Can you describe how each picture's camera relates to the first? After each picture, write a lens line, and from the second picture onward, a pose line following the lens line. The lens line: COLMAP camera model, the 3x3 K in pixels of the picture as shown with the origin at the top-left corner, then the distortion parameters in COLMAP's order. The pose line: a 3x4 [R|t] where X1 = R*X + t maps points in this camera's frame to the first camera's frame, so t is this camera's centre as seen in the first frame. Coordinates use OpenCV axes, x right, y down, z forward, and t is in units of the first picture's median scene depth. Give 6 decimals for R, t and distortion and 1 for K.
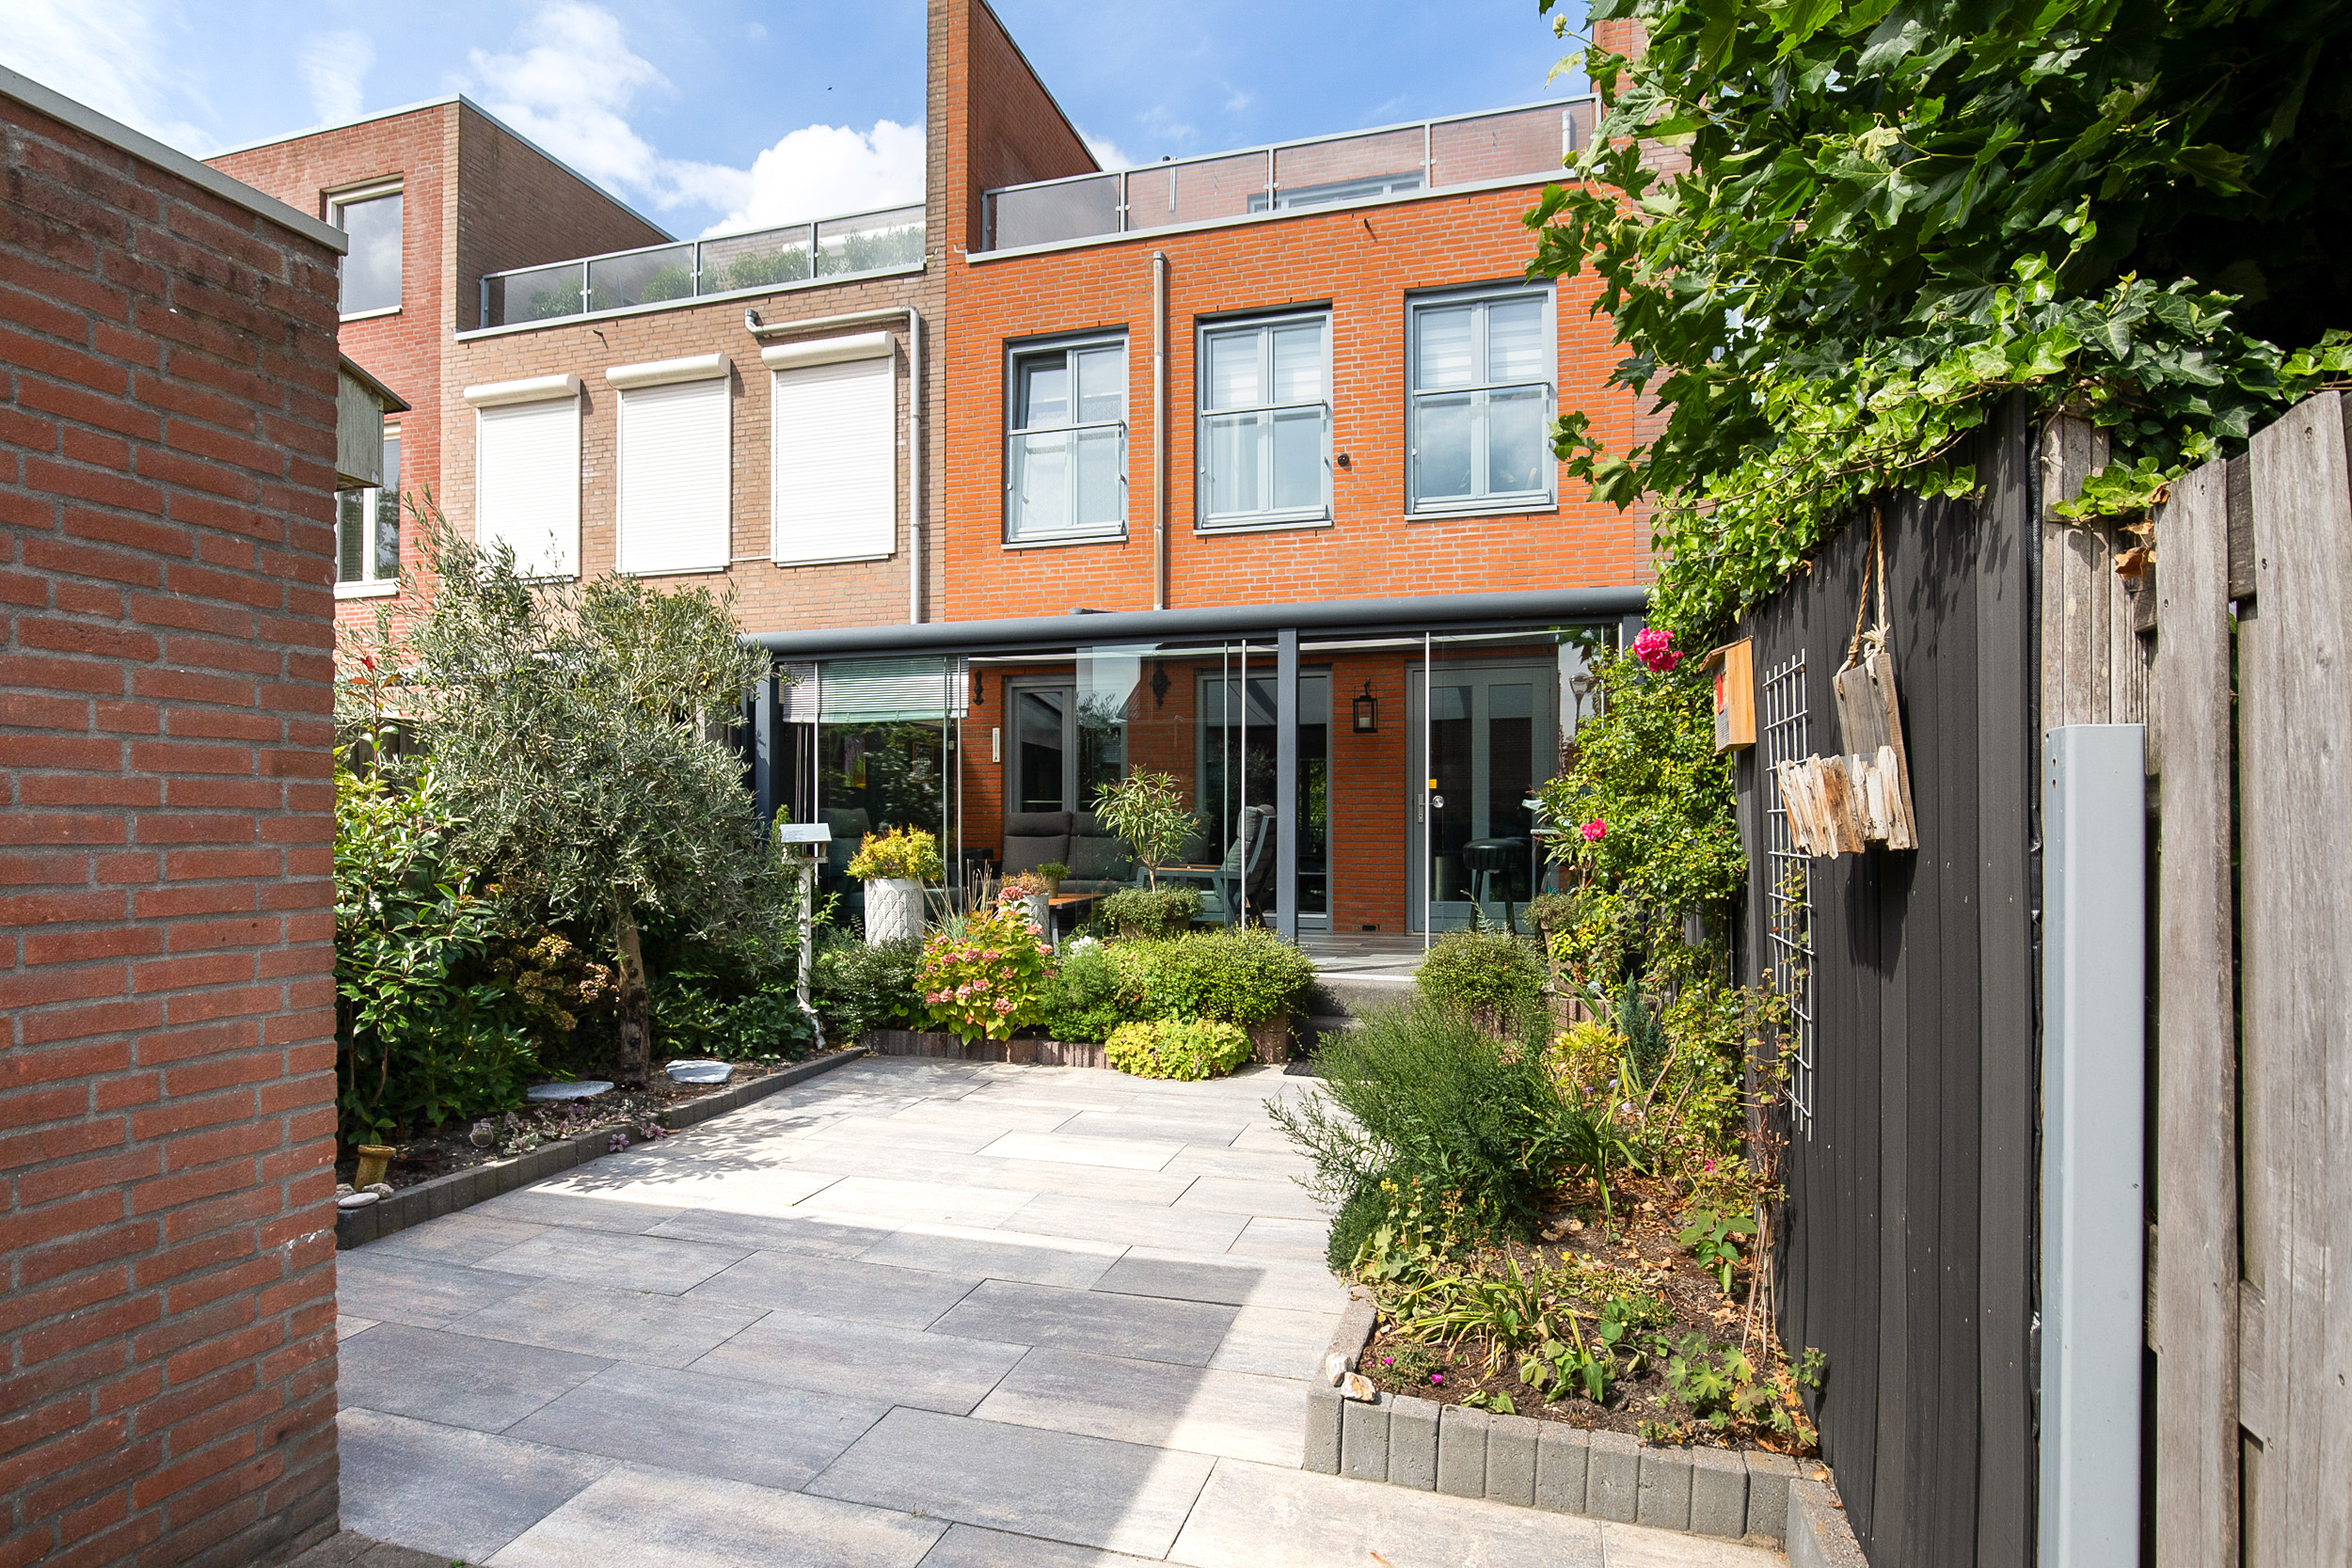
lens RADIAL K [[1383.3, 0, 1152.1], [0, 1383.3, 818.3], [0, 0, 1]] dist [-0.008656, 0.001612]
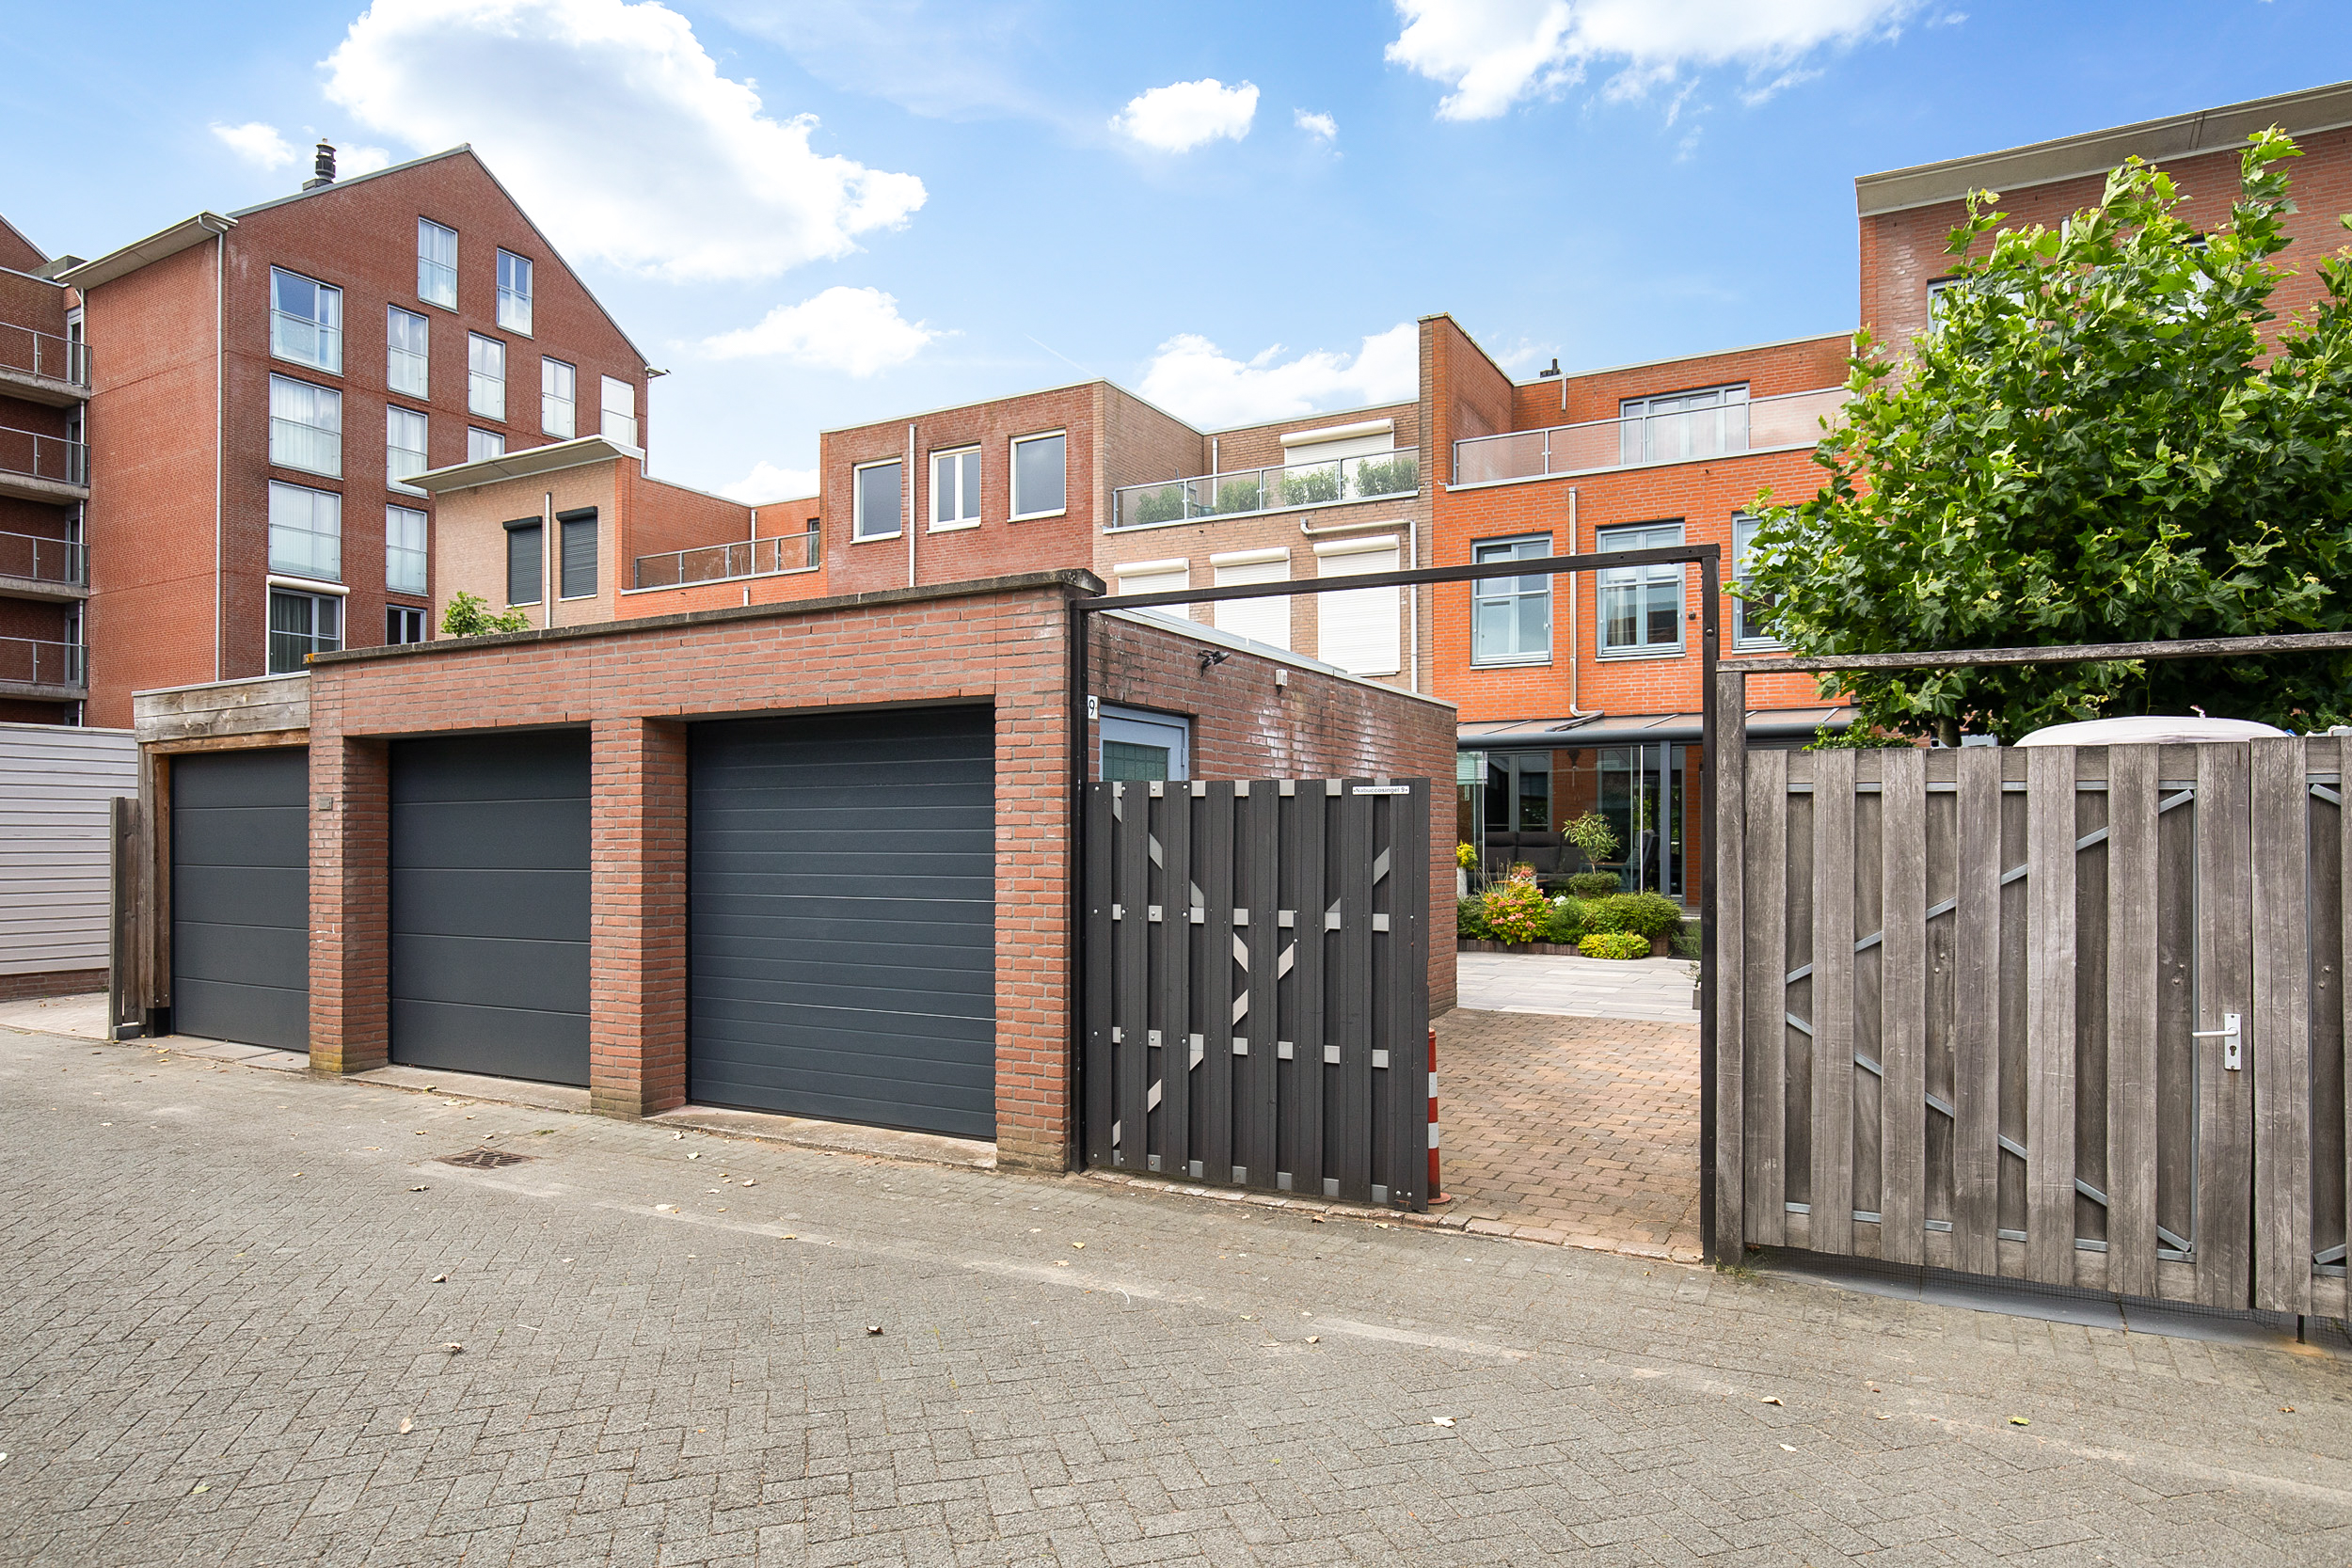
lens RADIAL K [[1419.0, 0, 1179.5], [0, 1419.0, 832.0], [0, 0, 1]] dist [-0.000056, -0.000207]
pose [[0.980619, 0.001005, -0.195920, -0.126400], [-0.000412, 0.999995, 0.003067, -0.009052], [0.195922, -0.002927, 0.980615, -0.762014]]
